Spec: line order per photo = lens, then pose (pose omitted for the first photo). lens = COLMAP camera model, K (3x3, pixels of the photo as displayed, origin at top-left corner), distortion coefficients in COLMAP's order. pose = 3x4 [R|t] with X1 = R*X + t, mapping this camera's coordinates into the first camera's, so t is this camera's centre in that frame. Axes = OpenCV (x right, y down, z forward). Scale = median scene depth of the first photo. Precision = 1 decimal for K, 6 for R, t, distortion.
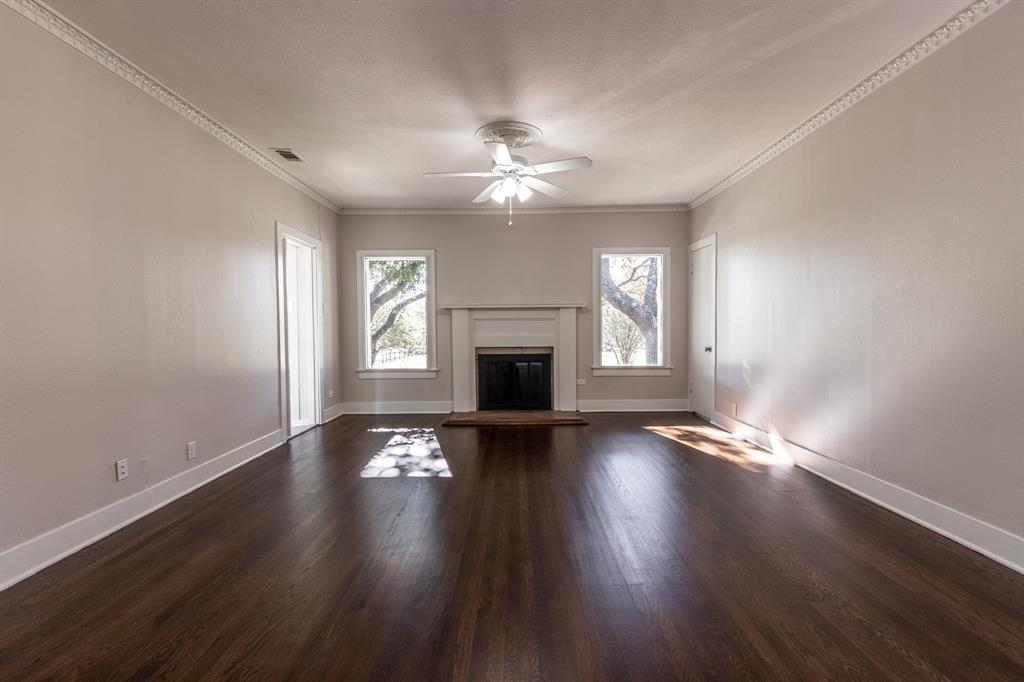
lens RADIAL K [[464.7, 0, 516.3], [0, 464.7, 345.1], [0, 0, 1]] dist [0.000323, -0.000352]
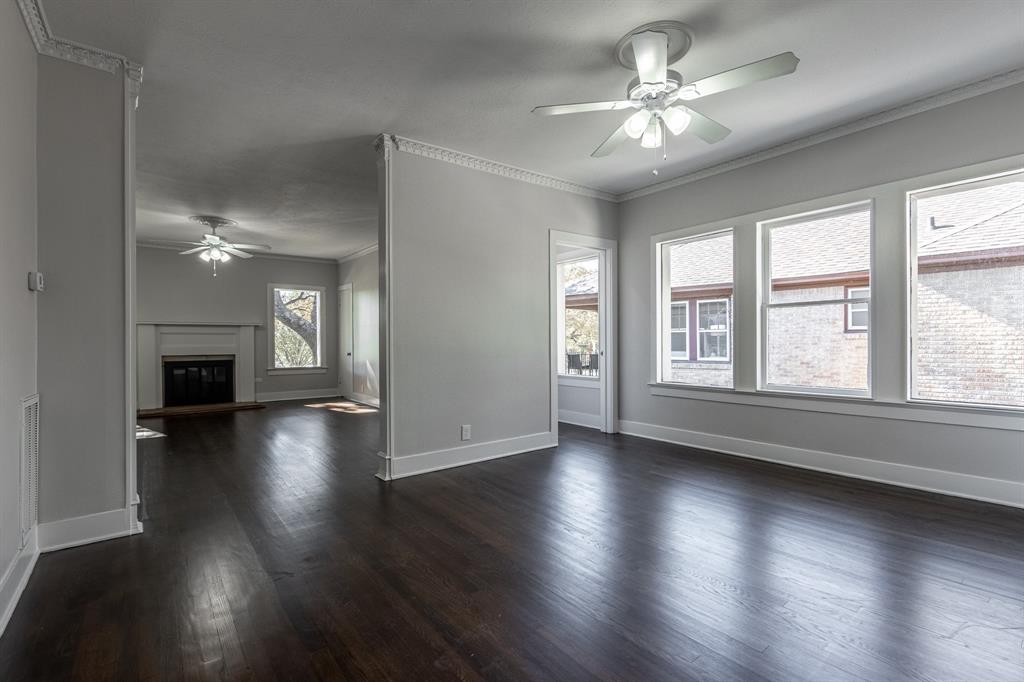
lens RADIAL K [[464.7, 0, 516.3], [0, 464.7, 345.1], [0, 0, 1]] dist [0.000323, -0.000352]
pose [[0.781950, -0.000918, 0.623341, -0.120325], [0.022384, 0.999395, -0.026608, 0.029842], [-0.622940, 0.034759, 0.781497, -0.547376]]
